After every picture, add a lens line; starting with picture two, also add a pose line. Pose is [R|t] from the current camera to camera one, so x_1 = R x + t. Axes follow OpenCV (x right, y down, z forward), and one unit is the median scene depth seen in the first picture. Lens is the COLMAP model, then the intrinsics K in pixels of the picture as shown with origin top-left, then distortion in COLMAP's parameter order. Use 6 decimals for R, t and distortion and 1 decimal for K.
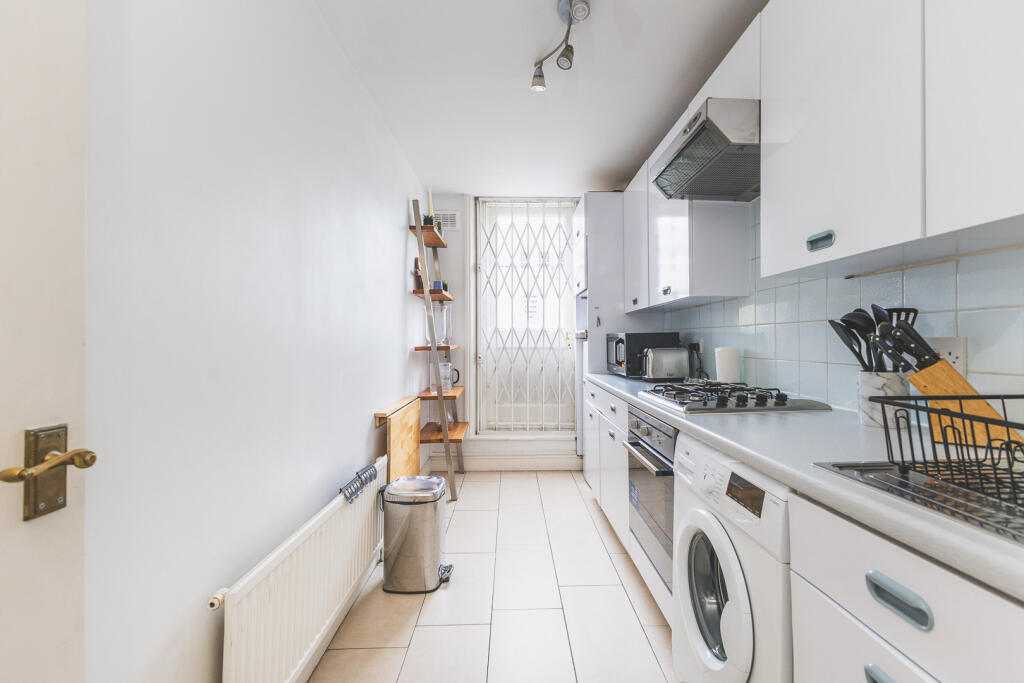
lens RADIAL K [[435.9, 0, 511.2], [0, 435.9, 332.8], [0, 0, 1]] dist [0.001903, -0.000174]
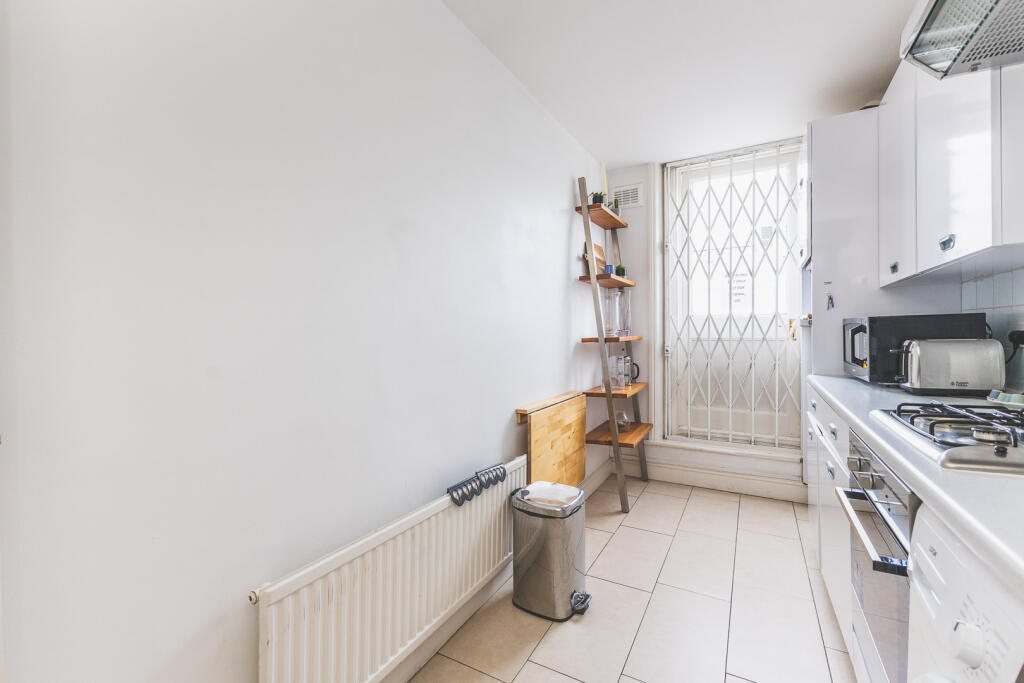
lens RADIAL K [[424.3, 0, 512.6], [0, 424.3, 335.9], [0, 0, 1]] dist [0.003111, -0.000185]
pose [[0.866420, -0.005246, -0.499289, 0.098645], [0.018287, 0.999607, 0.021232, 0.005313], [0.498981, -0.027527, 0.866176, 0.147817]]
